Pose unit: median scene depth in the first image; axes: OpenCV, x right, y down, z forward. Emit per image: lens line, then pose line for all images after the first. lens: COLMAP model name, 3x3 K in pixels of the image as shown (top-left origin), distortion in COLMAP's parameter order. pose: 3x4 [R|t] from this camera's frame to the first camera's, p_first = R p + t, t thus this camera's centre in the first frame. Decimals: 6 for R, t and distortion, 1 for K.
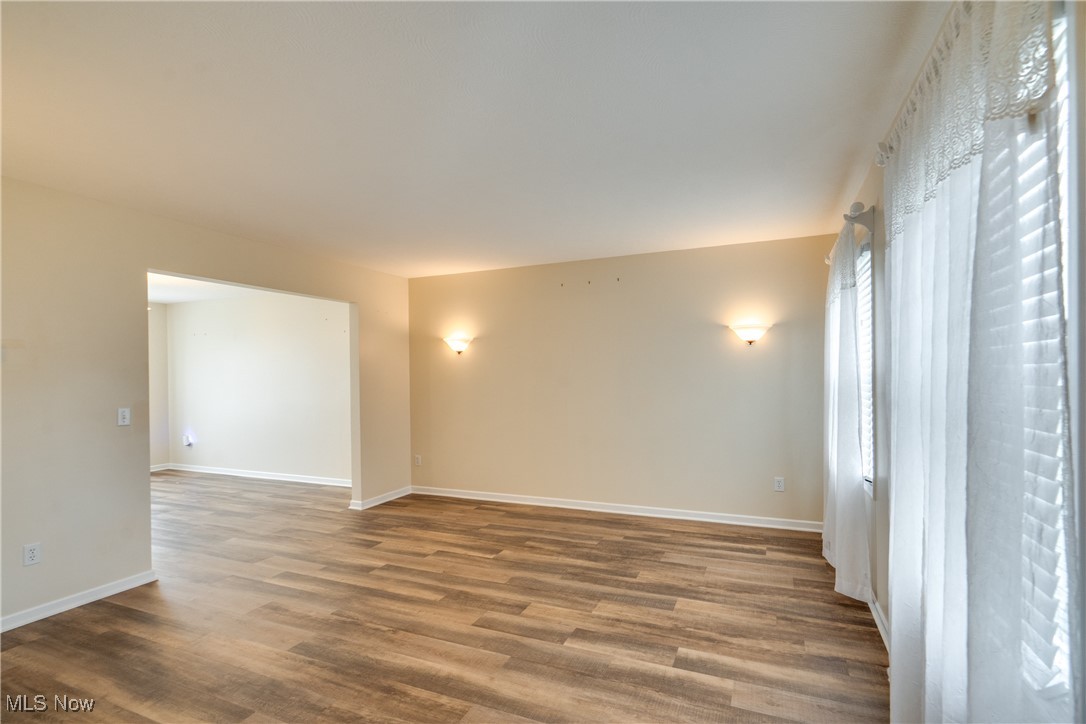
lens RADIAL K [[498.6, 0, 553.5], [0, 498.6, 370.0], [0, 0, 1]] dist [-0.010902, -0.001246]
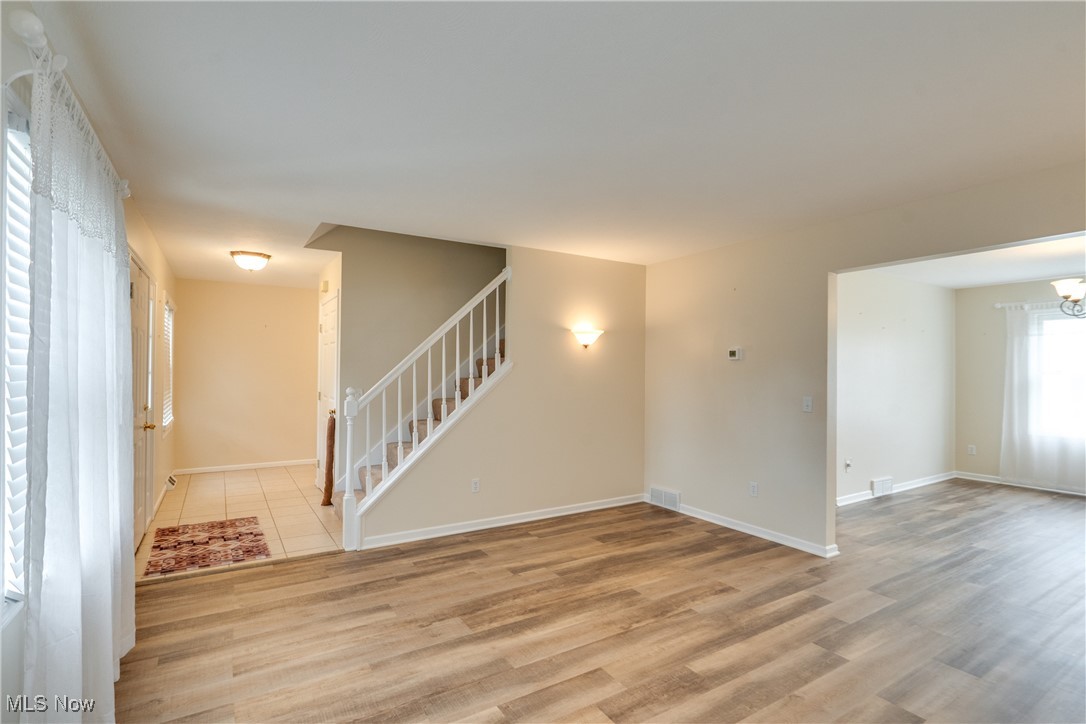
lens RADIAL K [[498.6, 0, 518.5], [0, 498.6, 361.2], [0, 0, 1]] dist [-0.010902, -0.001246]
pose [[-0.584039, -0.006062, -0.811703, 0.615750], [0.005303, 0.999922, -0.011283, 0.001737], [0.811708, -0.010894, -0.583961, 1.413041]]
